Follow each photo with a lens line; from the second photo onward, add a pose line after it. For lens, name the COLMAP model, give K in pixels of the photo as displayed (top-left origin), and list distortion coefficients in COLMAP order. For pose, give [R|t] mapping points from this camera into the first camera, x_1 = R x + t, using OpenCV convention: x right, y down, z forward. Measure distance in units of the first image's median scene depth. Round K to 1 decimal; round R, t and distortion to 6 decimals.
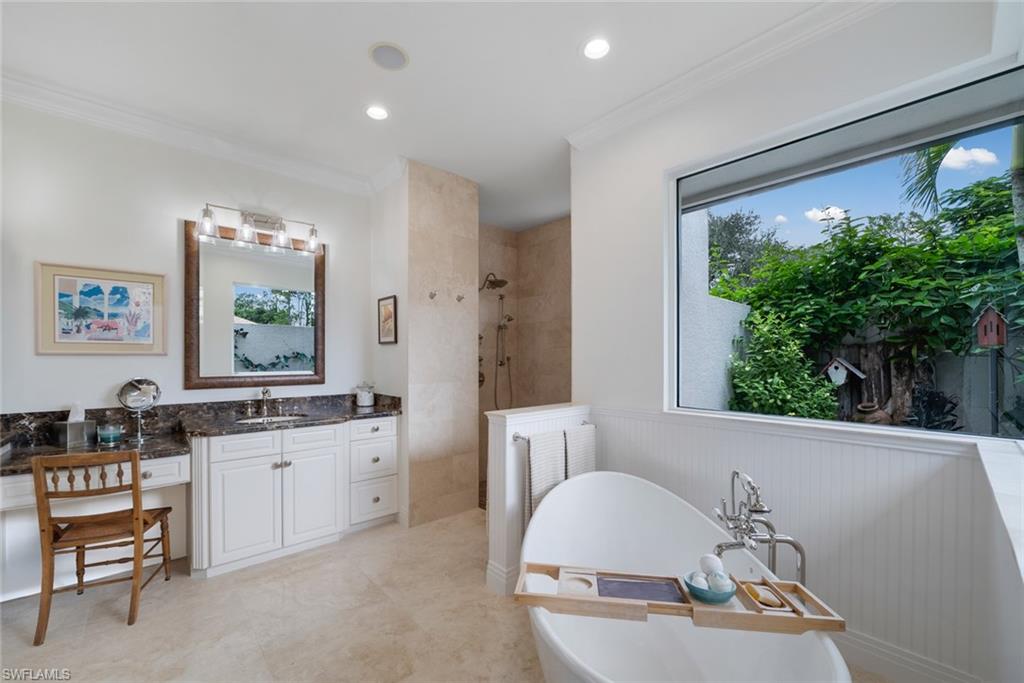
lens RADIAL K [[419.1, 0, 509.6], [0, 419.1, 360.6], [0, 0, 1]] dist [-0.000326, 0.000438]
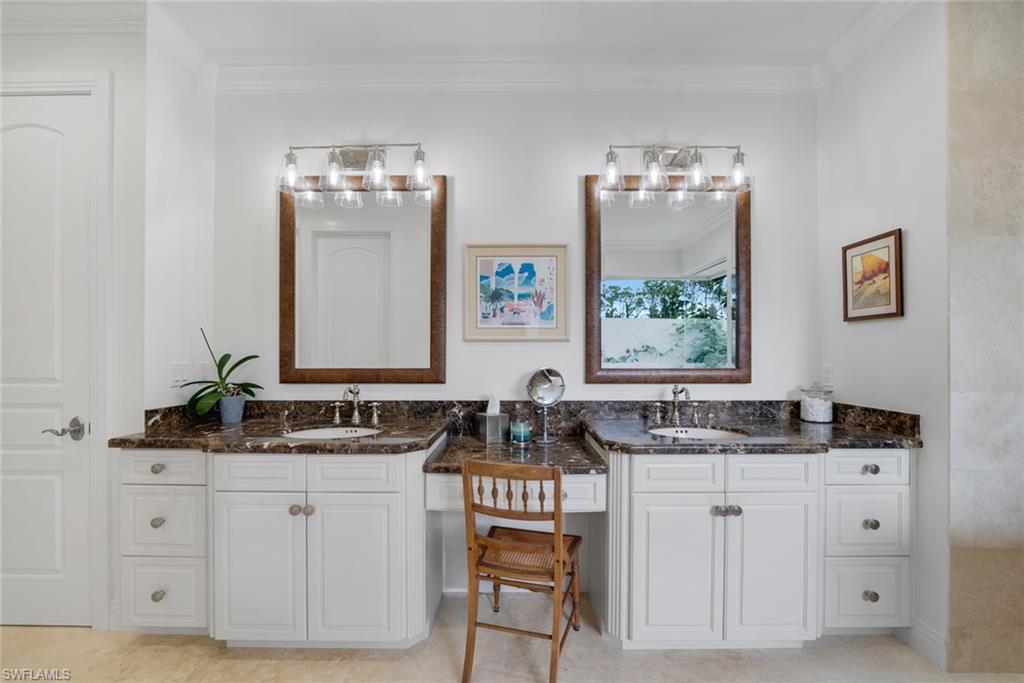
lens RADIAL K [[419.1, 0, 509.6], [0, 419.1, 360.6], [0, 0, 1]] dist [-0.000326, 0.000438]
pose [[0.746291, 0.008668, -0.665563, -0.371776], [-0.006083, 0.999962, 0.006202, 0.022613], [0.665592, -0.000580, 0.746316, 0.319157]]
